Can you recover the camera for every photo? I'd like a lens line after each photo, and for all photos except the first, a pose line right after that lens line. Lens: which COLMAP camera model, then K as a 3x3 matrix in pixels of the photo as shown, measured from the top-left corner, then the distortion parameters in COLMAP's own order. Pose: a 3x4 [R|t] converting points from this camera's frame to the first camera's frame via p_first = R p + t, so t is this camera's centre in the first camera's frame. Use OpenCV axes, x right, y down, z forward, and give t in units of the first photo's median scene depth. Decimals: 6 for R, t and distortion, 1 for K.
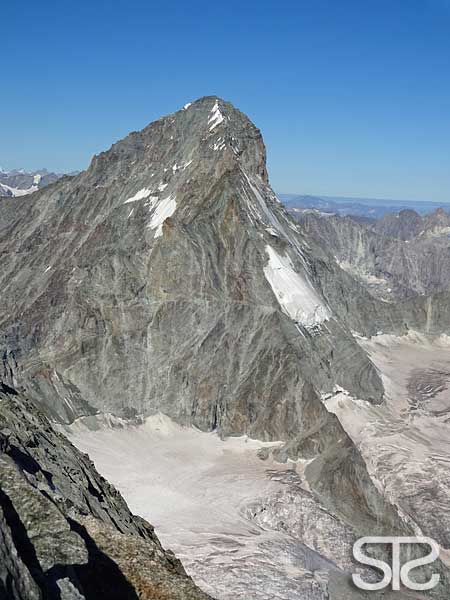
lens RADIAL K [[754.8, 0, 224.7], [0, 754.8, 299.6], [0, 0, 1]] dist [0.058741, 0.000000]
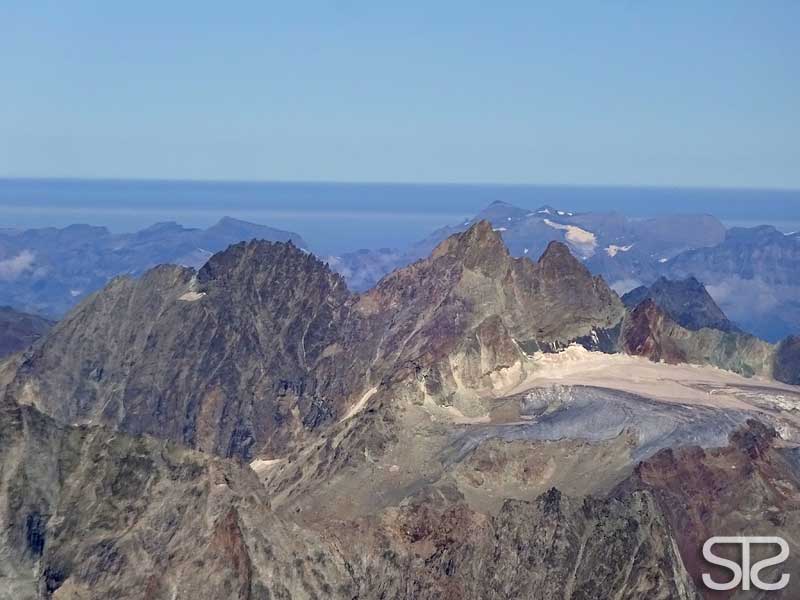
lens RADIAL K [[1006.4, 0, 399.5], [0, 1006.4, 299.4], [0, 0, 1]] dist [0.058741, 0.000000]
pose [[0.912187, -0.008113, 0.409694, 0.187645], [0.076551, 0.985577, -0.150924, -0.077489], [-0.402561, 0.169033, 0.899651, 0.820300]]
